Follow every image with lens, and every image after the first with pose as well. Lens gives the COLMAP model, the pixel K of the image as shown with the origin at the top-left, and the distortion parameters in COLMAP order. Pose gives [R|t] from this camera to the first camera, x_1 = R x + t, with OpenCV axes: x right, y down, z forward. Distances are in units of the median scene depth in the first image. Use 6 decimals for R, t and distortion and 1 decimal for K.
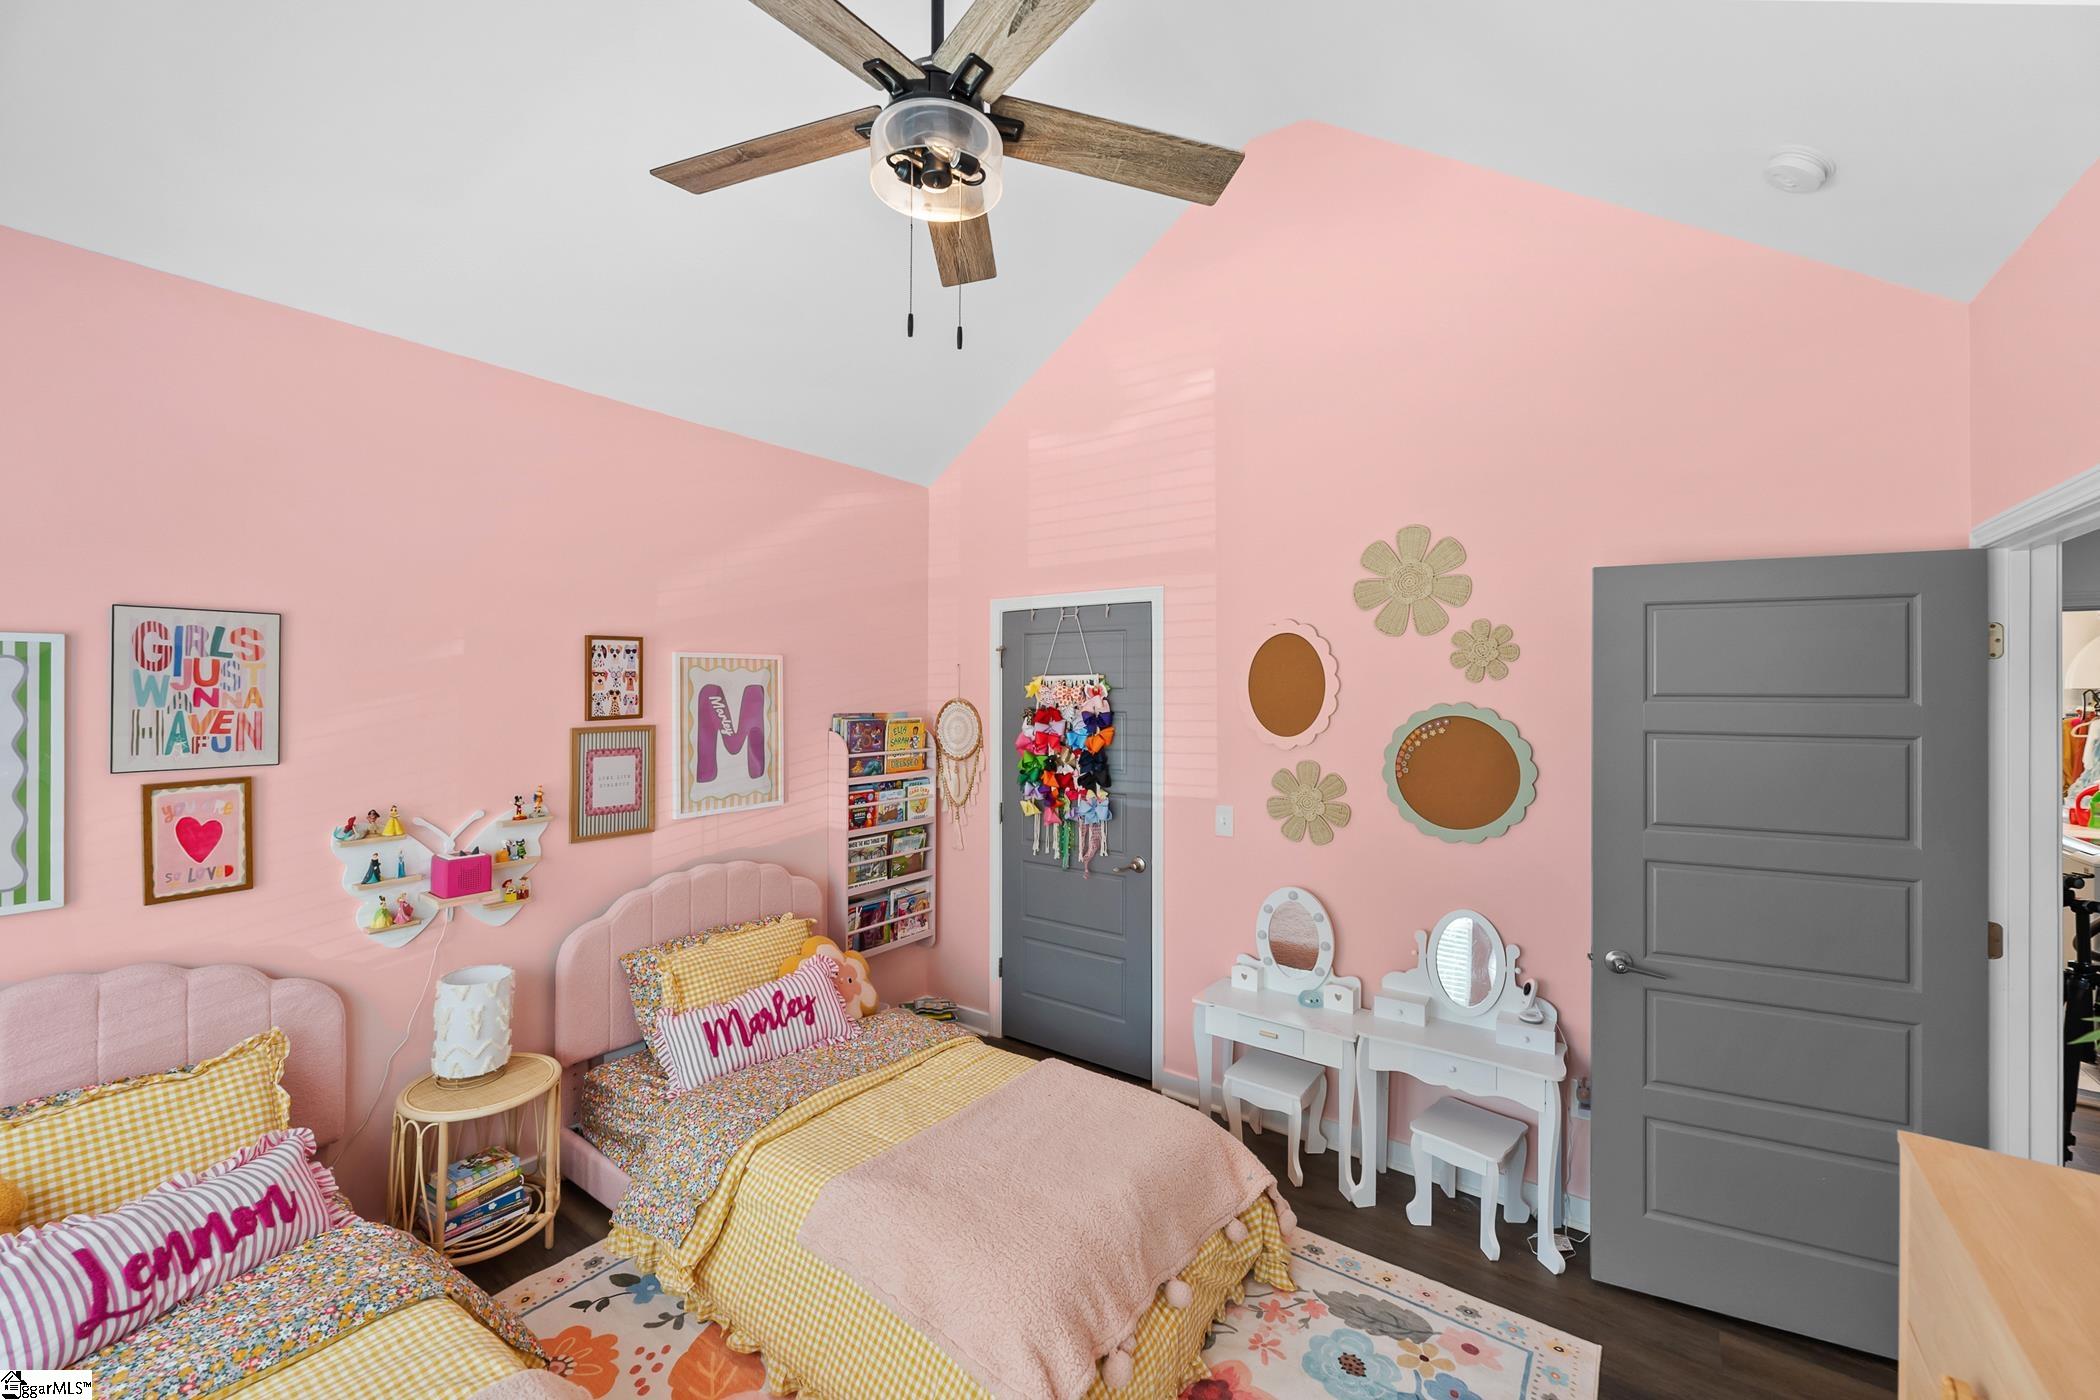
lens RADIAL K [[829.8, 0, 1049.0], [0, 829.8, 695.0], [0, 0, 1]] dist [-0.000039, 0.000111]
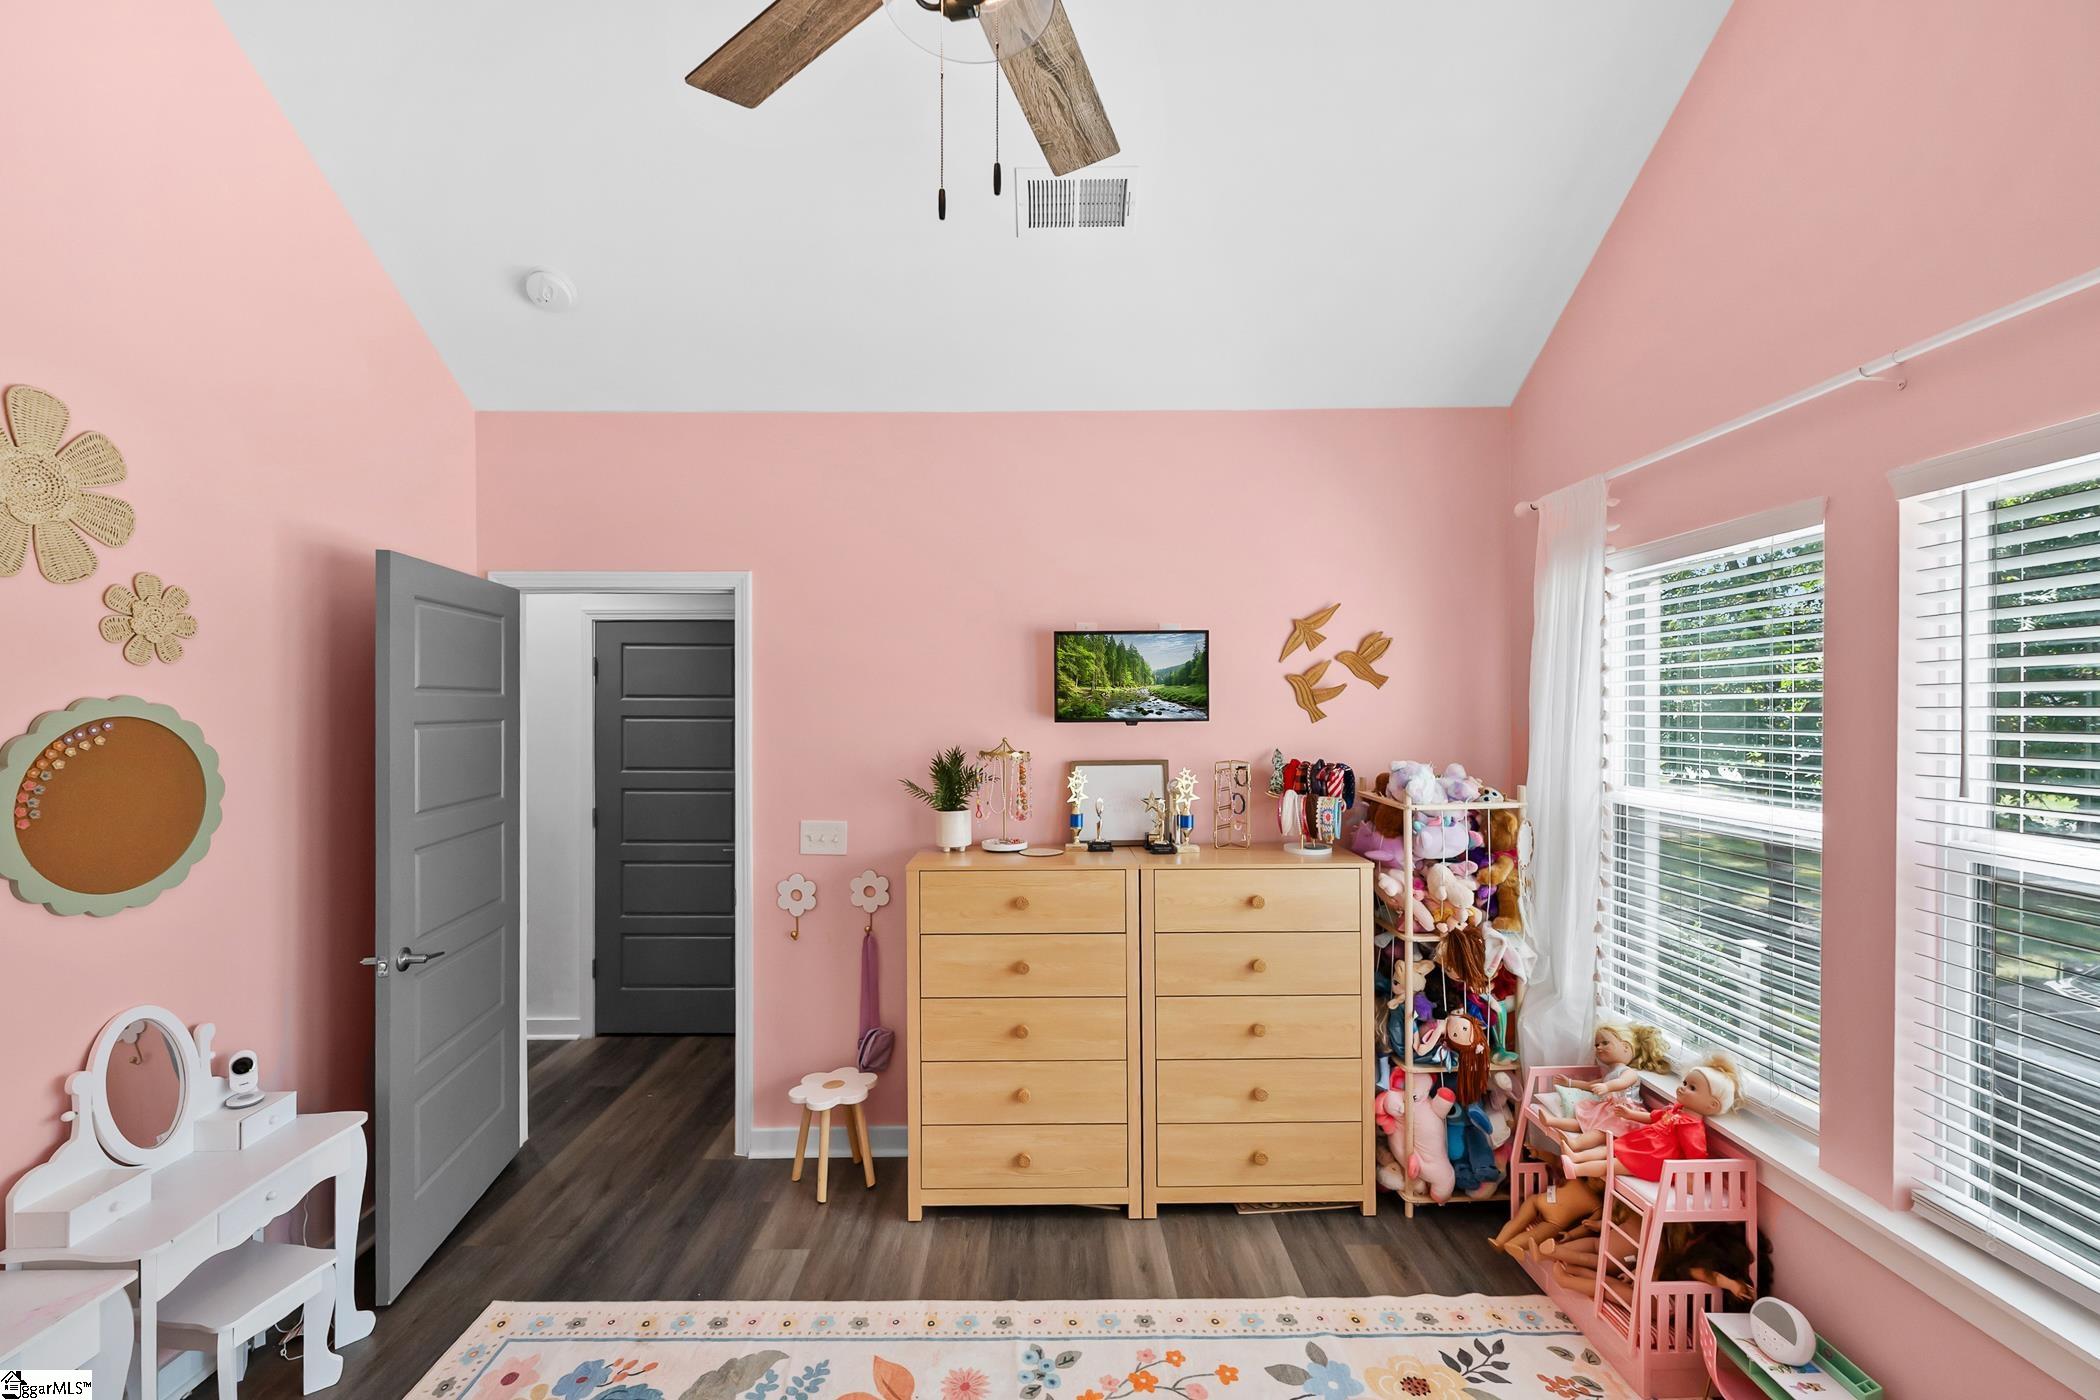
lens RADIAL K [[857.0, 0, 1043.3], [0, 857.0, 699.5], [0, 0, 1]] dist [-0.000641, 0.000282]
pose [[-0.600974, 0.000886, 0.799268, -0.397926], [-0.001107, 0.999998, -0.001941, 0.010576], [-0.799268, -0.002051, -0.600971, 0.695582]]
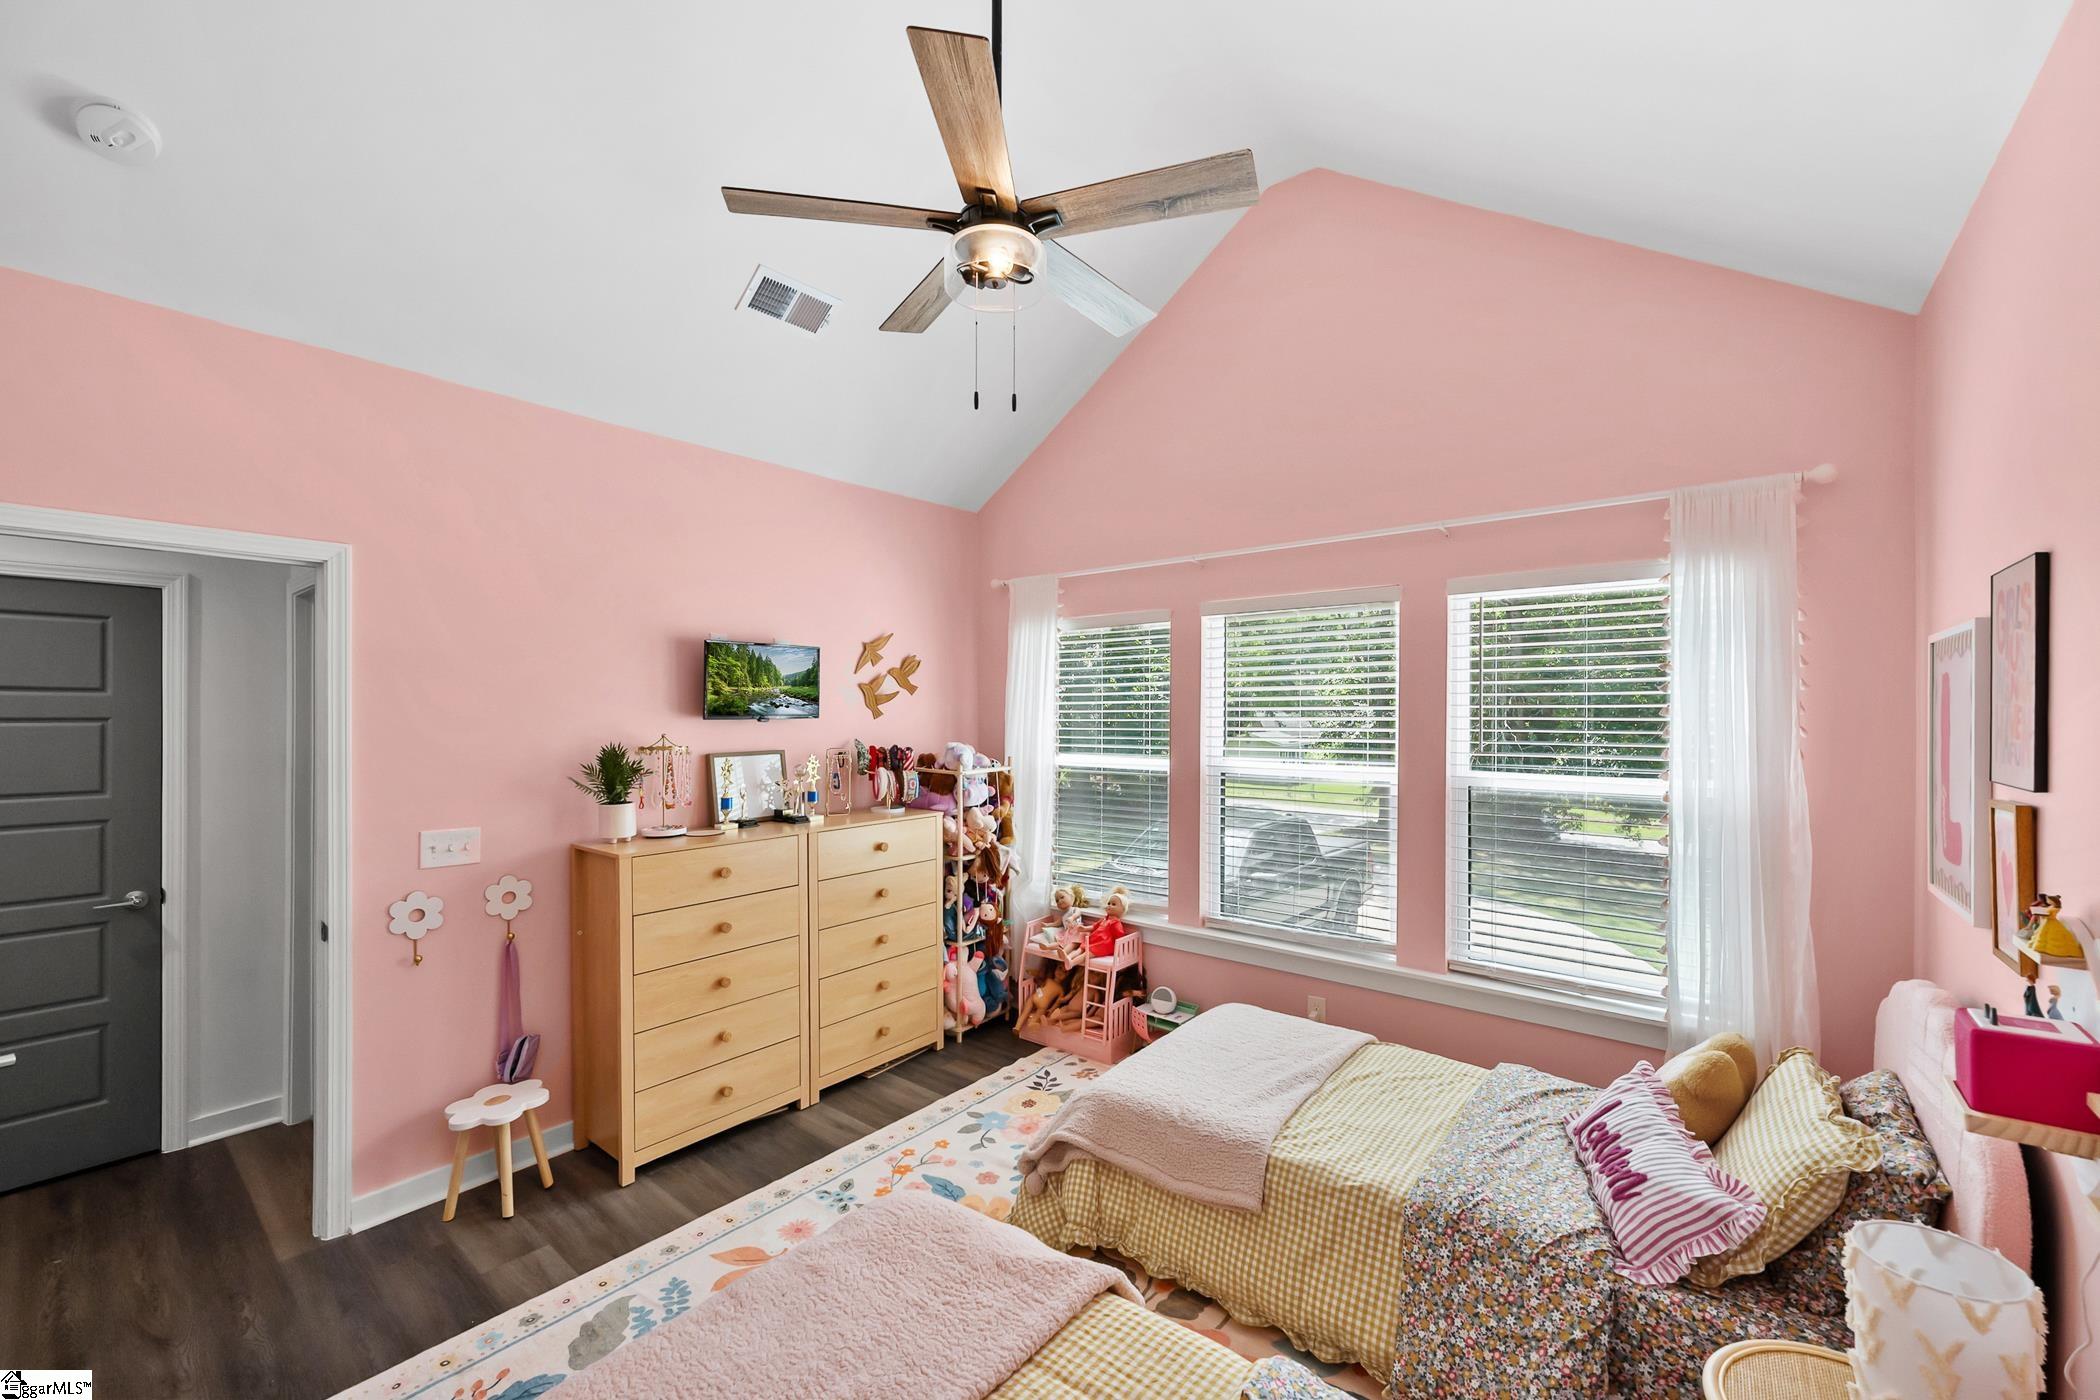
lens RADIAL K [[835.3, 0, 1050.0], [0, 835.3, 700.0], [0, 0, 1]] dist [0.000614, 0.000159]
pose [[-0.998834, -0.005451, 0.047958, -0.142822], [-0.006081, 0.999897, -0.012998, 0.019921], [-0.047882, -0.013274, -0.998765, 1.133162]]
